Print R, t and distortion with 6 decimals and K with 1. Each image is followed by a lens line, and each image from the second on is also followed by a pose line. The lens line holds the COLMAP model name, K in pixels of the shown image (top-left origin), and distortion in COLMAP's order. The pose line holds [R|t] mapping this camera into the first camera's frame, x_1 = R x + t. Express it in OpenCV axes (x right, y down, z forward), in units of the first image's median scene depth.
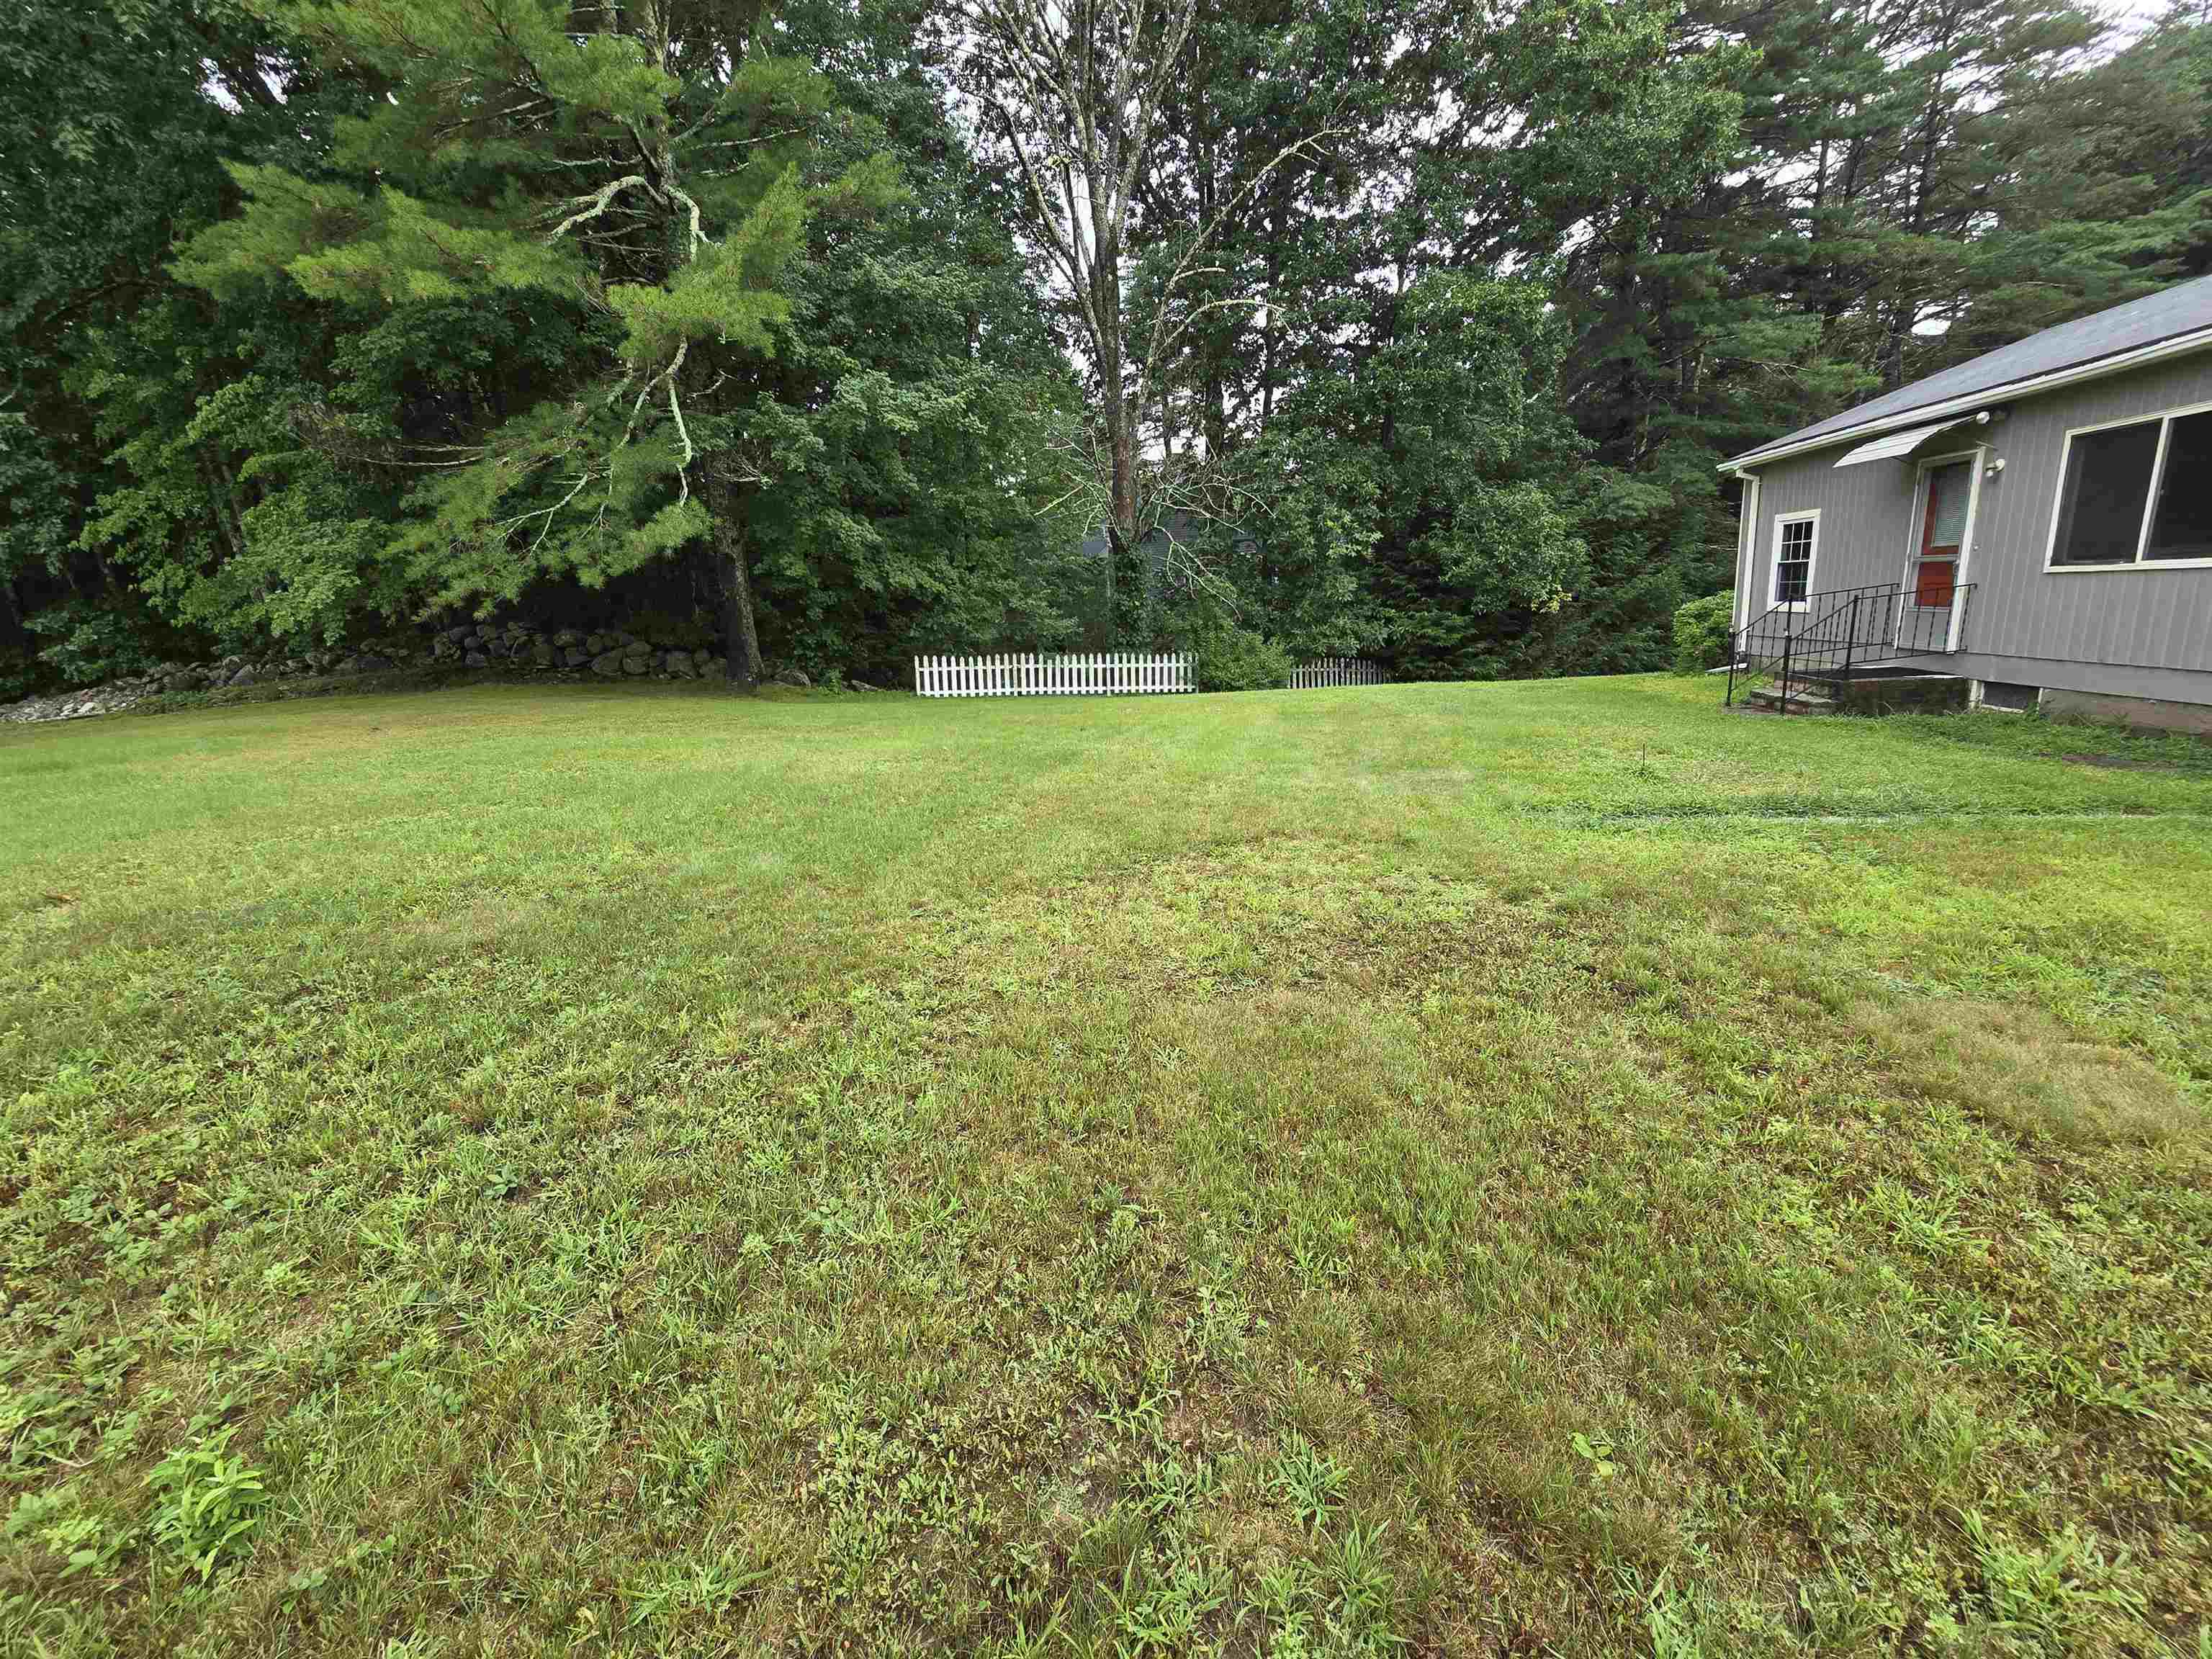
lens RADIAL K [[901.5, 0, 1100.8], [0, 901.5, 815.9], [0, 0, 1]] dist [0.000725, 0.001071]
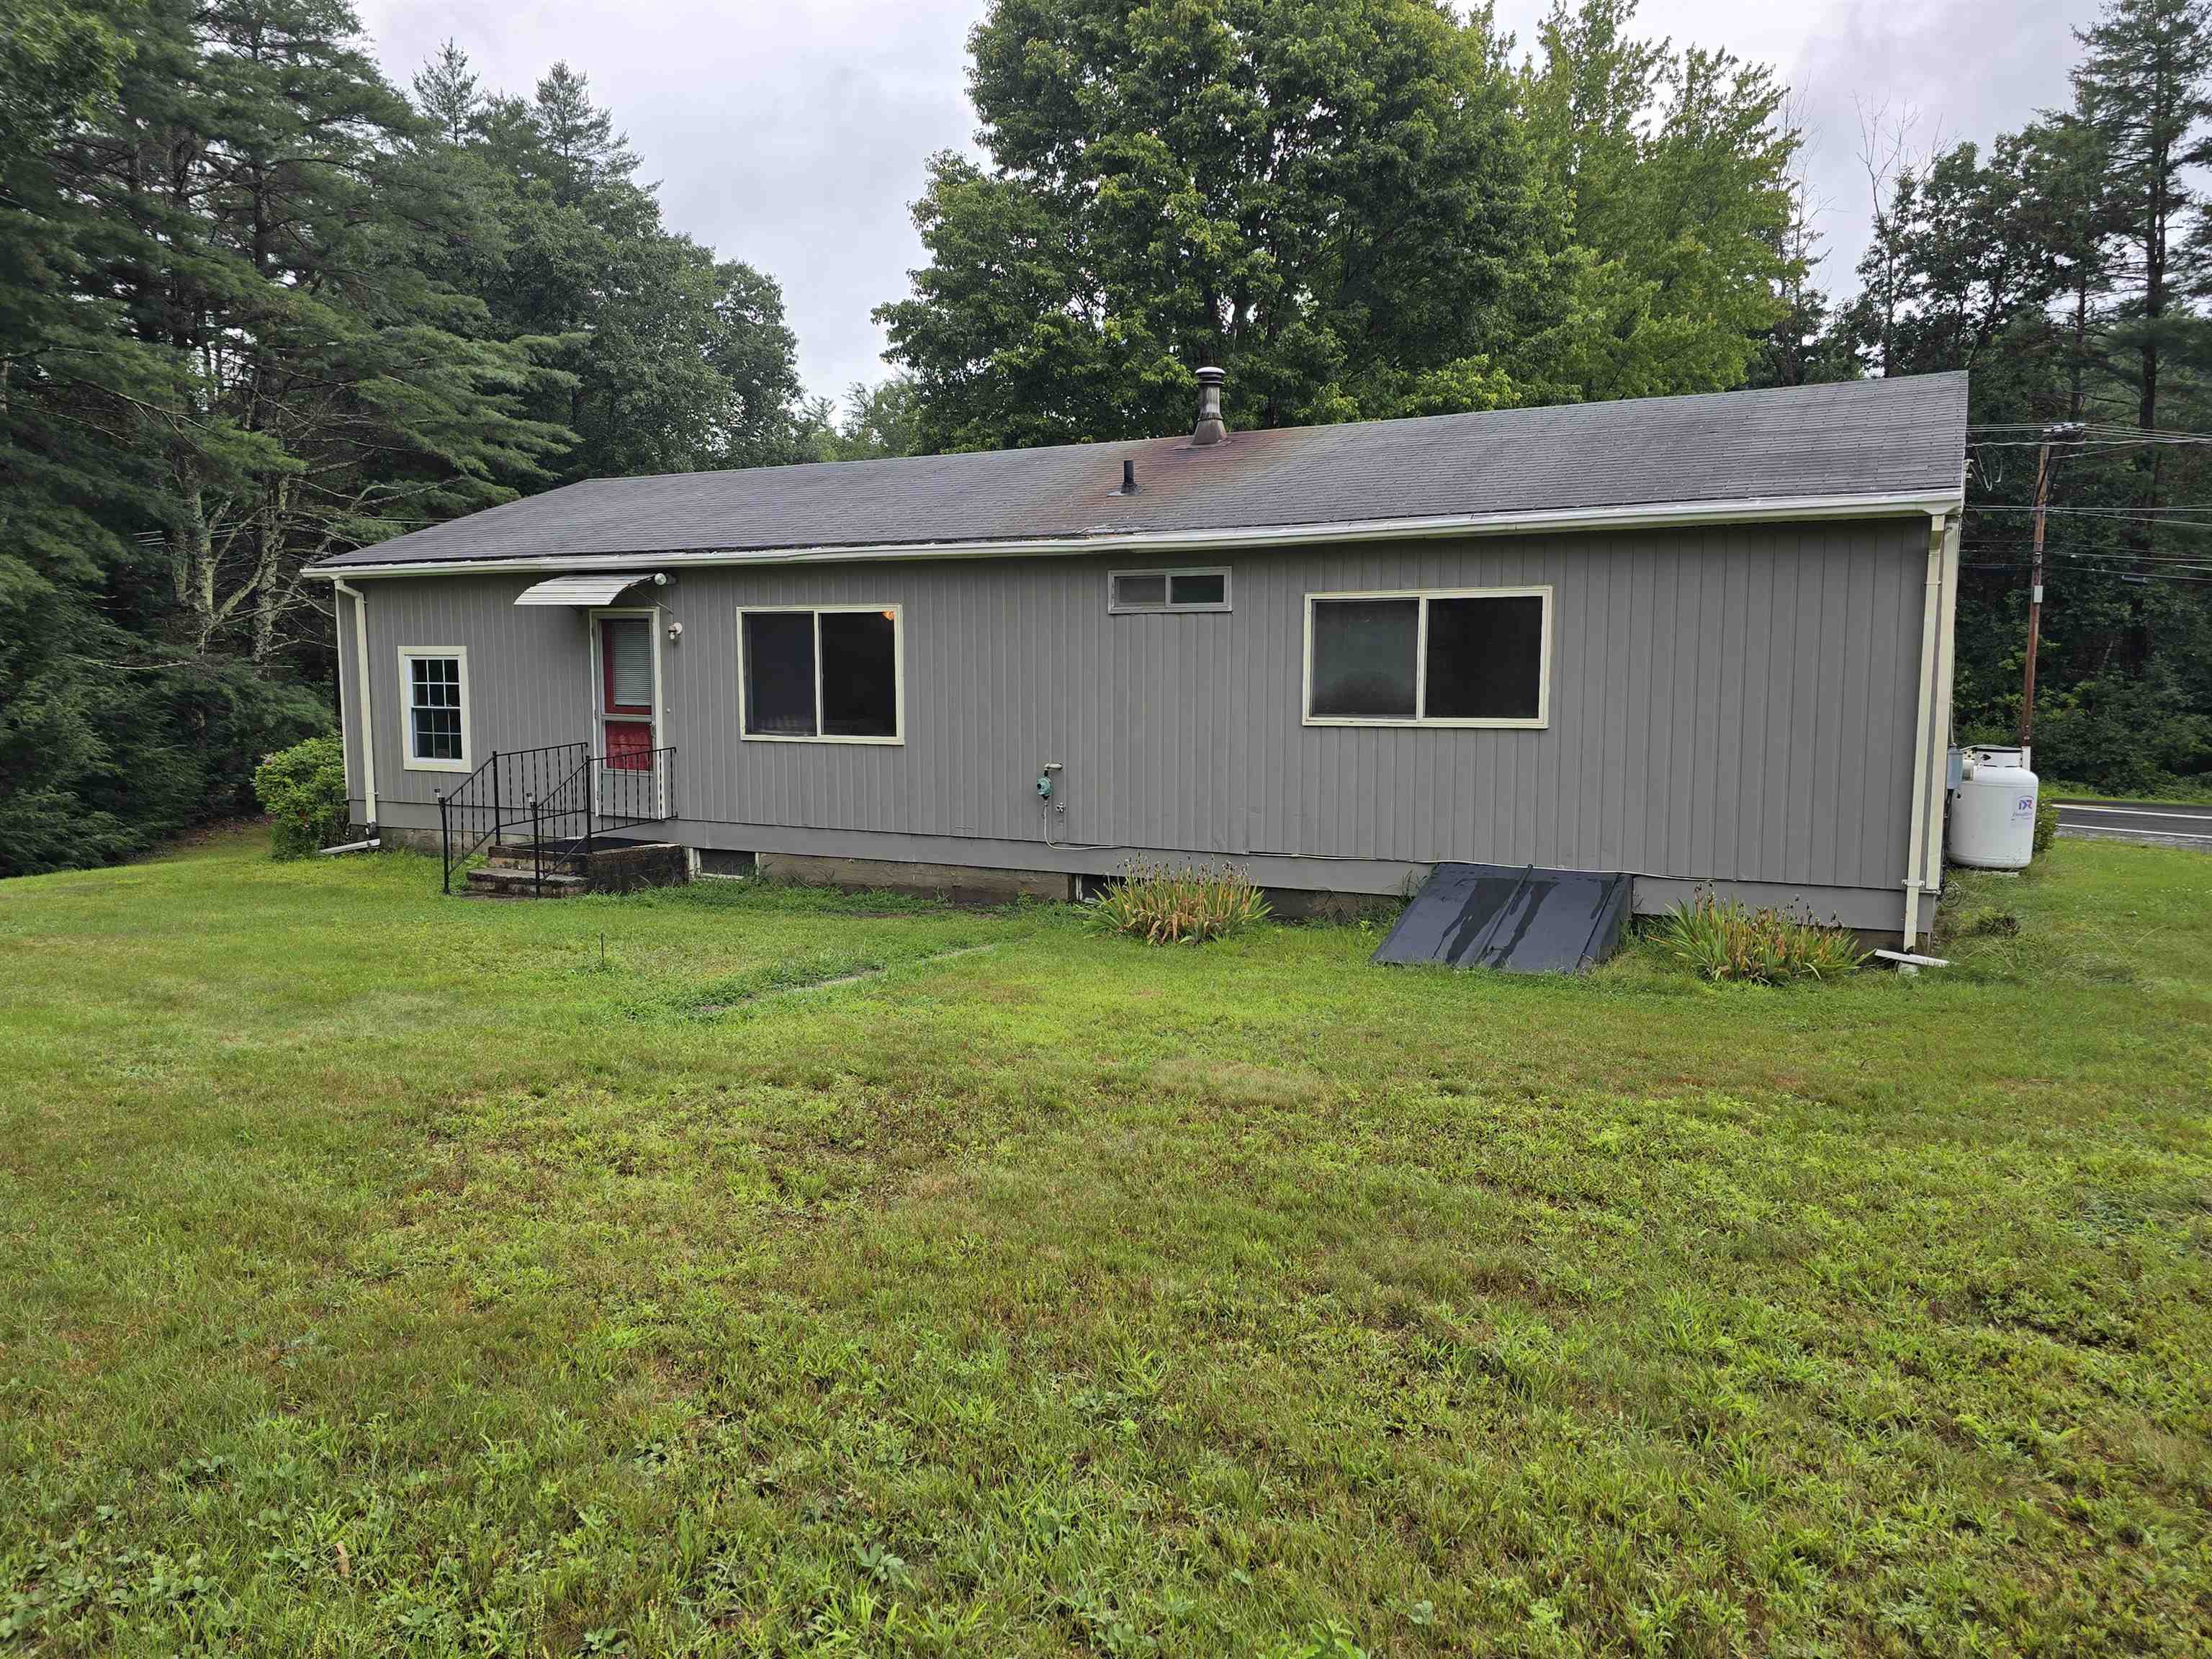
lens RADIAL K [[1509.3, 0, 1093.7], [0, 1509.3, 801.5], [0, 0, 1]] dist [0.067129, -0.052896]
pose [[0.353568, -0.004103, 0.935400, -0.265113], [0.186743, 0.980170, -0.066286, -0.011282], [-0.916579, 0.198116, 0.347323, 0.045299]]
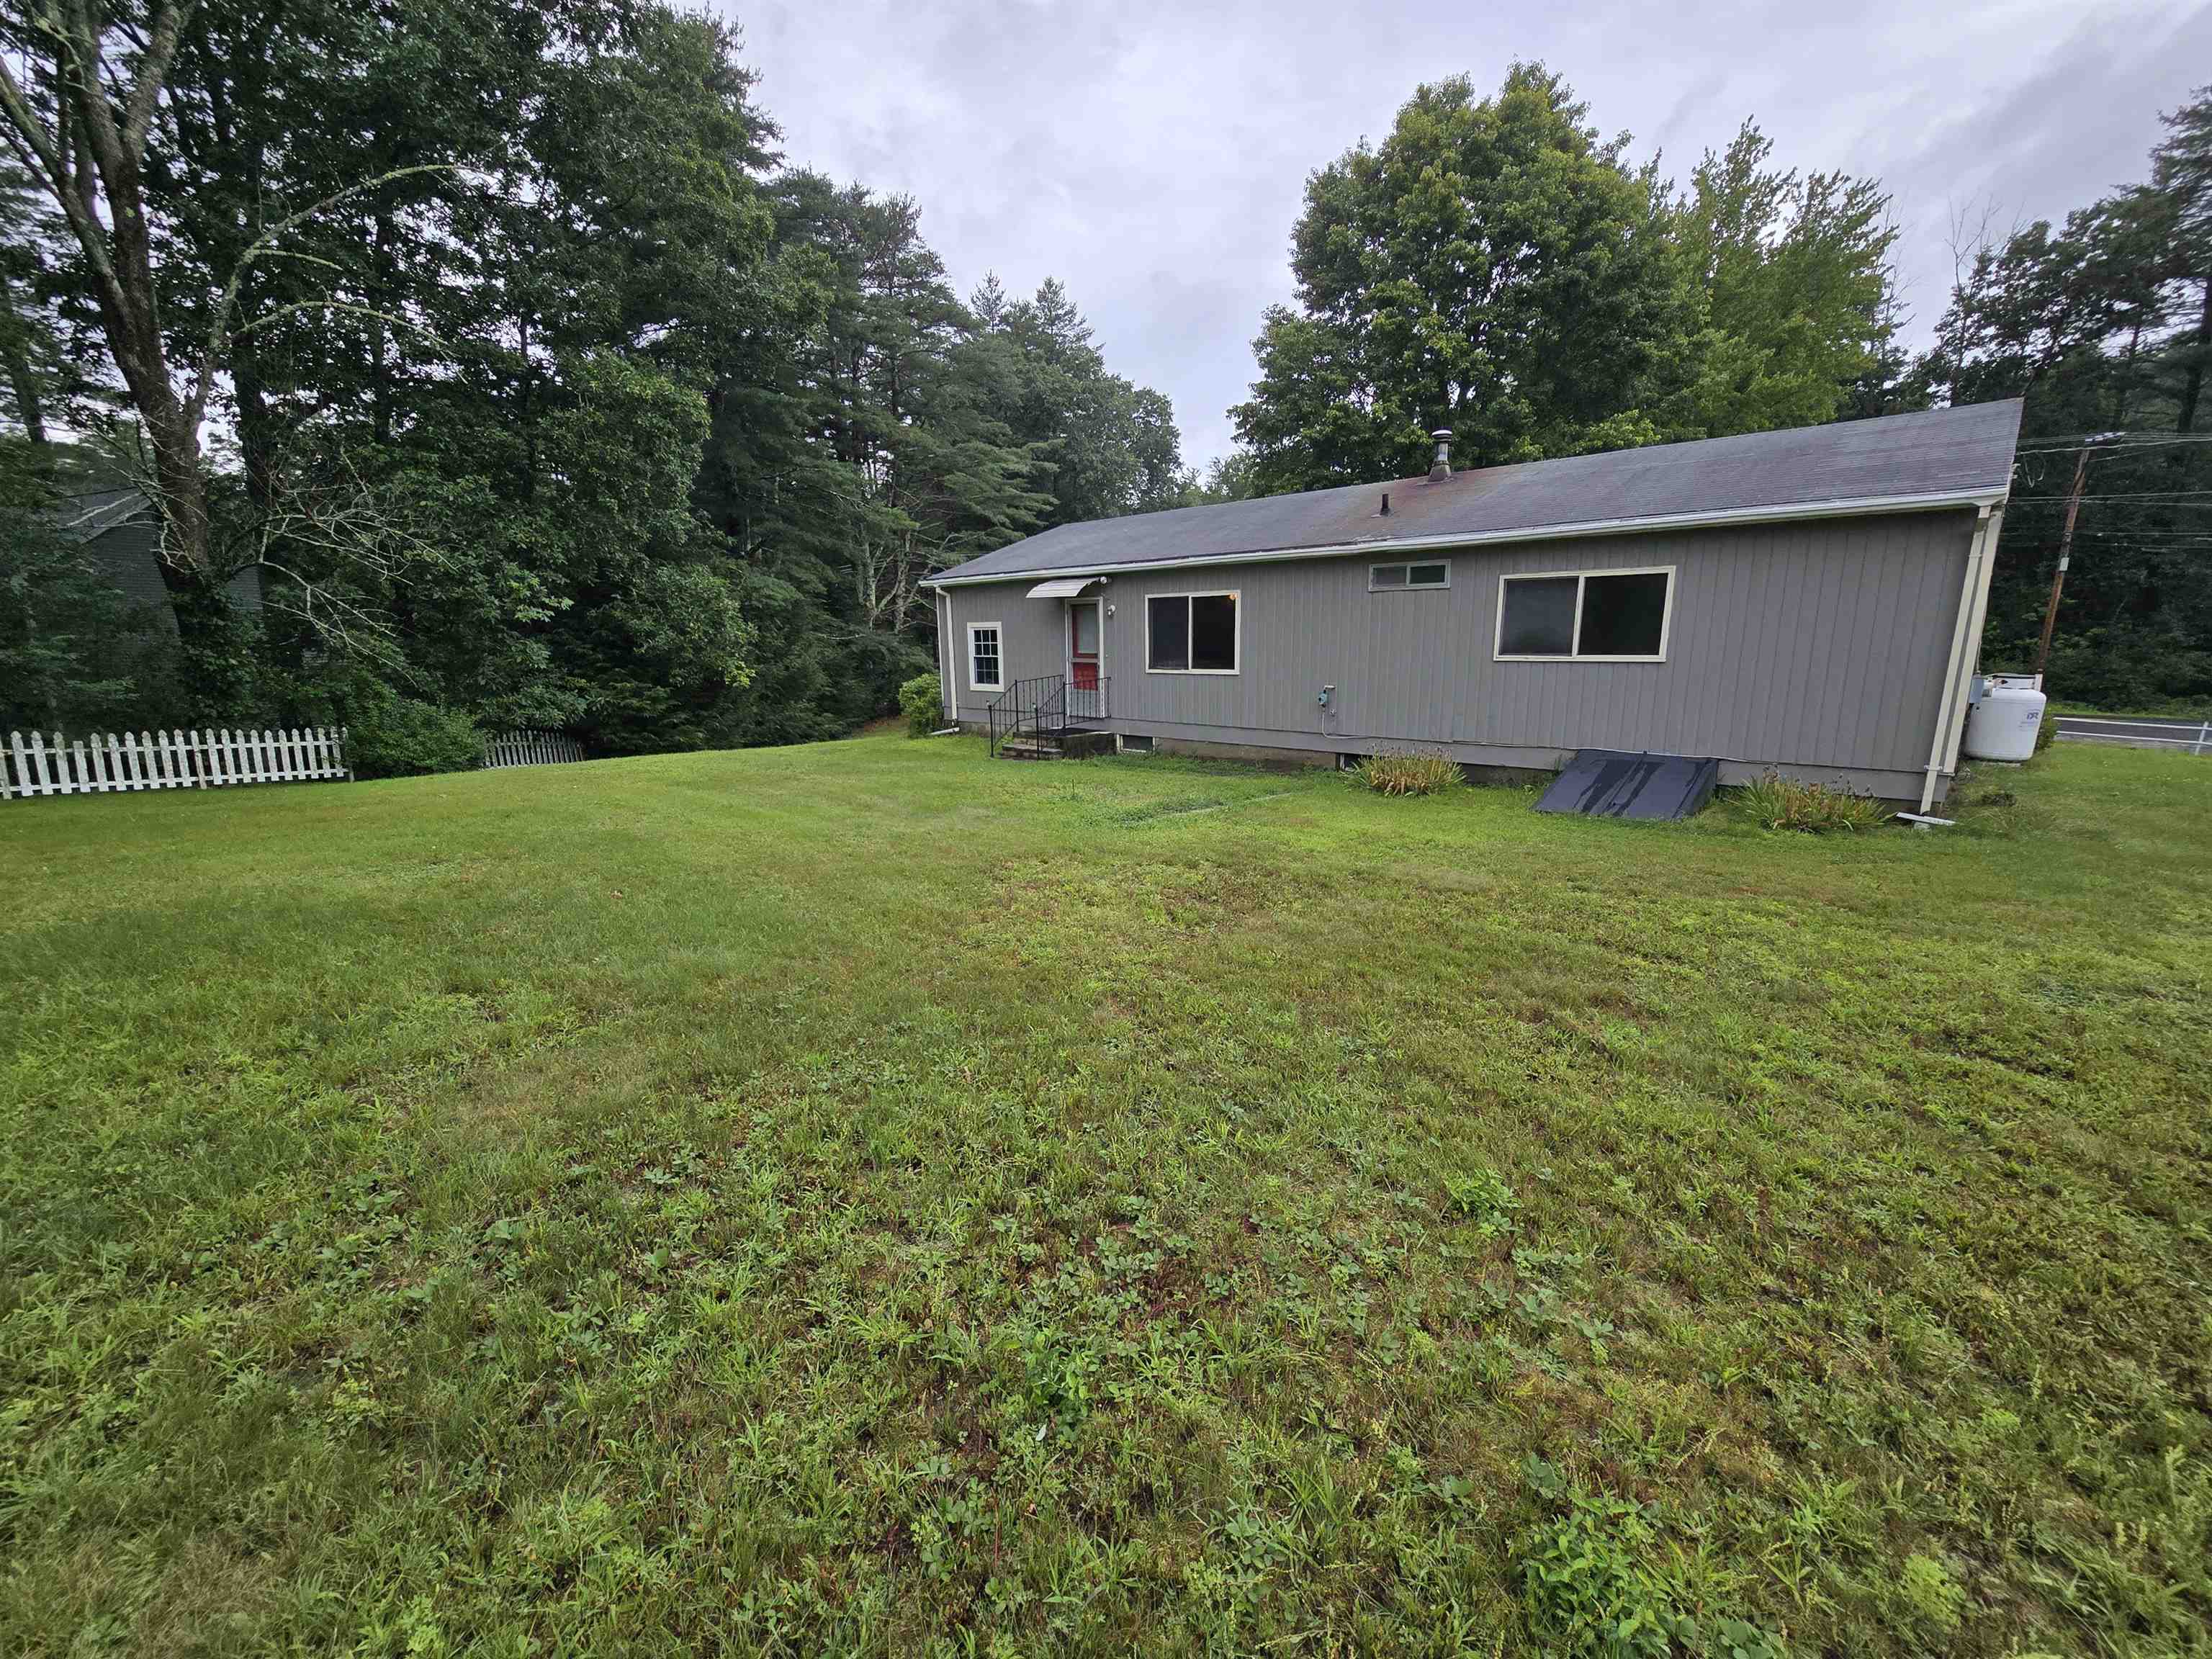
lens RADIAL K [[881.5, 0, 1118.4], [0, 881.5, 818.9], [0, 0, 1]] dist [-0.001872, 0.000999]
pose [[0.578313, -0.099631, 0.809708, -0.272586], [0.156885, 0.987571, 0.009465, -0.008567], [-0.800588, 0.121557, 0.586757, 0.047289]]
